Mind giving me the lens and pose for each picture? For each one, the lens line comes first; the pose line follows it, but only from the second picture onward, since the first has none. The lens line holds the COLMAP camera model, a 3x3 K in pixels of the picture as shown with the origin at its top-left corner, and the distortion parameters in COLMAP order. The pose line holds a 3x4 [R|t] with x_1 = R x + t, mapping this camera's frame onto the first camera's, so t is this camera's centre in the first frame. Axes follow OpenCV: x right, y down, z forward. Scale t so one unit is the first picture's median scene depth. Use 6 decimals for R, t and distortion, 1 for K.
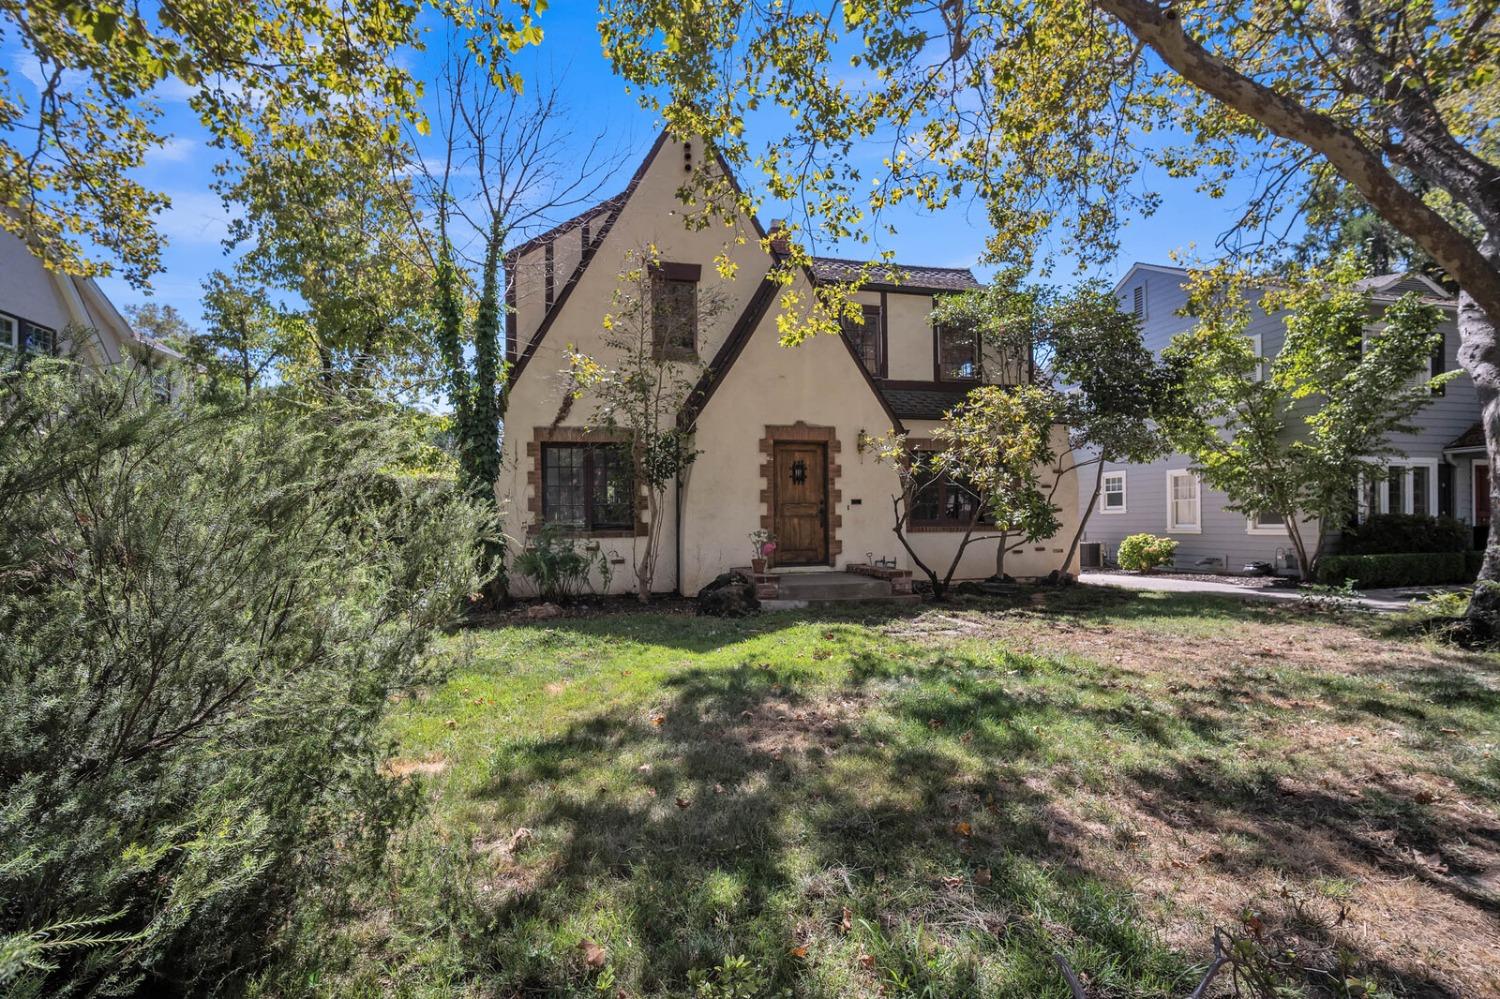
lens RADIAL K [[664.8, 0, 752.8], [0, 664.8, 505.6], [0, 0, 1]] dist [0.000646, 0.000888]
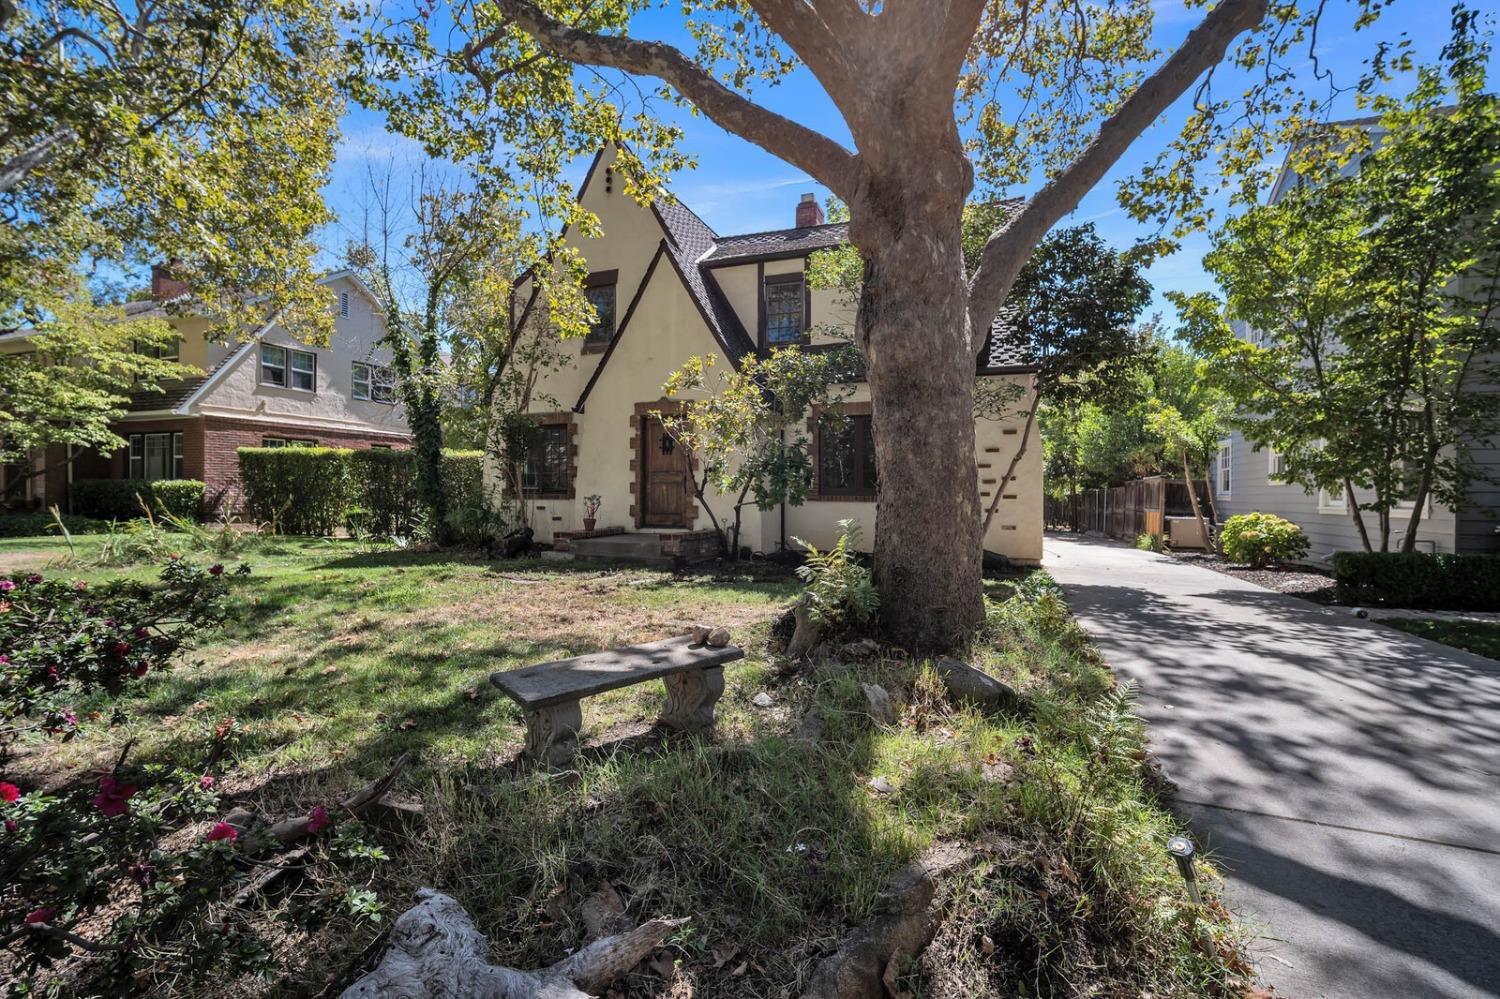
lens RADIAL K [[664.8, 0, 748.5], [0, 664.8, 487.7], [0, 0, 1]] dist [0.000646, 0.000888]
pose [[0.834754, 0.007048, -0.550578, 0.789422], [0.000151, 0.999915, 0.013029, 0.009143], [0.550623, -0.010959, 0.834682, 0.149998]]
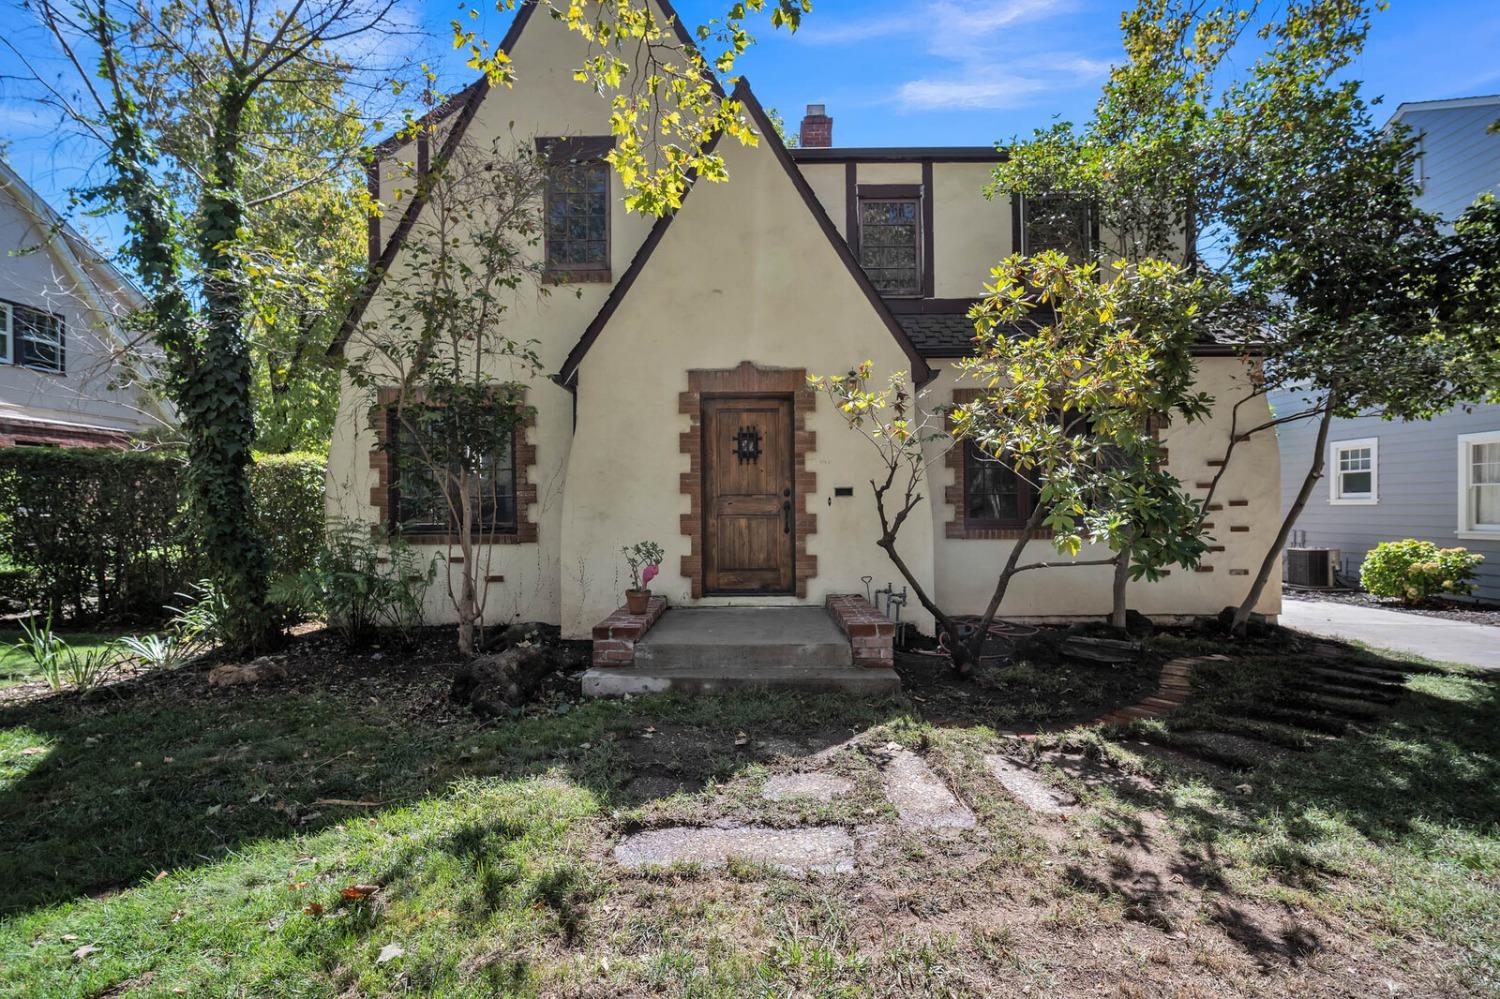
lens RADIAL K [[664.8, 0, 751.7], [0, 664.8, 501.1], [0, 0, 1]] dist [0.000646, 0.000888]
pose [[0.970698, 0.001077, -0.240300, 0.221377], [0.003229, 0.999841, 0.017525, -0.008224], [0.240281, -0.017788, 0.970540, 0.394539]]
